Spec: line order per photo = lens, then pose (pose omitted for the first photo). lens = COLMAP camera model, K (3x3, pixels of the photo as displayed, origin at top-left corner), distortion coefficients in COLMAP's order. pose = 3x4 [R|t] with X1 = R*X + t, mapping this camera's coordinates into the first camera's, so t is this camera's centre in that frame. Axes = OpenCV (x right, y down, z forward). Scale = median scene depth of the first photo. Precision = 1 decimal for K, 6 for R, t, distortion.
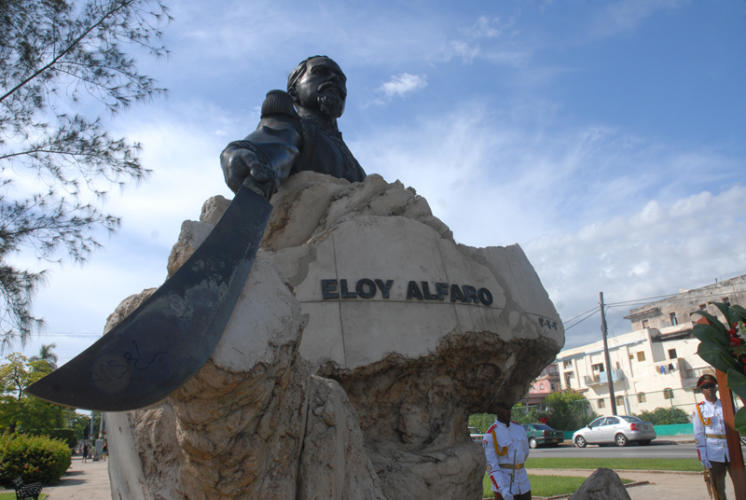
lens RADIAL K [[583.9, 0, 379.0], [0, 583.9, 256.7], [0, 0, 1]] dist [-0.110576, 0.045634]
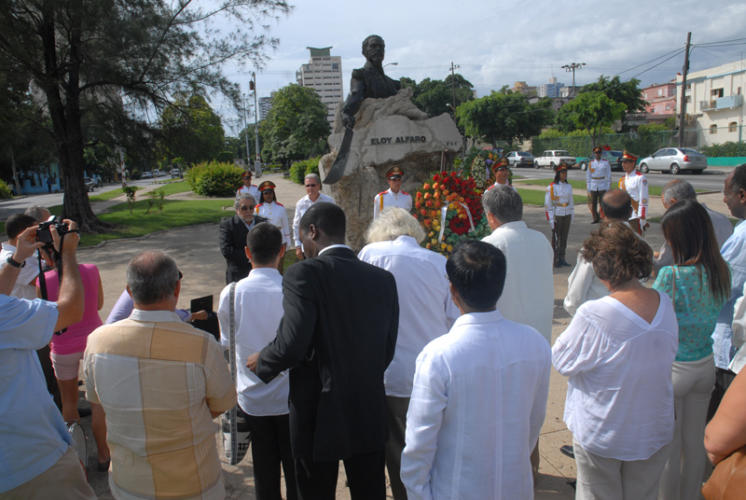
lens RADIAL K [[583.9, 0, 369.6], [0, 583.9, 251.5], [0, 0, 1]] dist [-0.110576, 0.045634]
pose [[0.973908, 0.042295, -0.222969, 0.194602], [0.064125, 0.891159, 0.449137, -0.256629], [0.217697, -0.451716, 0.865194, -0.651180]]
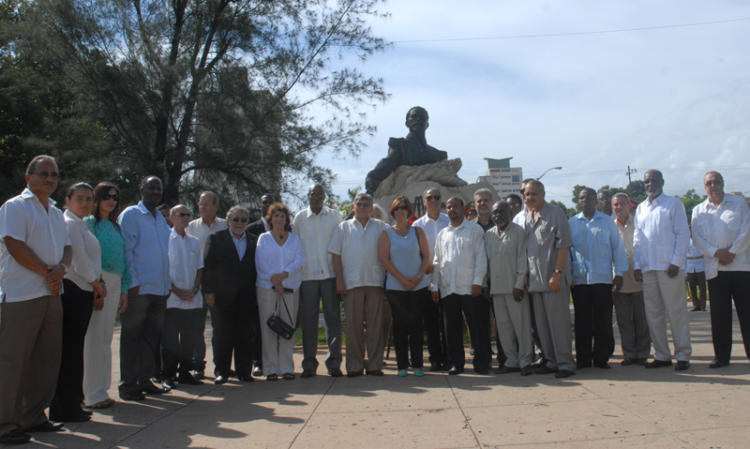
lens RADIAL K [[666.9, 0, 373.5], [0, 666.9, 223.4], [0, 0, 1]] dist [-0.042446, 0.001815]
pose [[0.876375, -0.001050, -0.481628, 0.461492], [0.108356, 0.974791, 0.195041, -0.176365], [0.469282, -0.223117, 0.854396, -0.690849]]
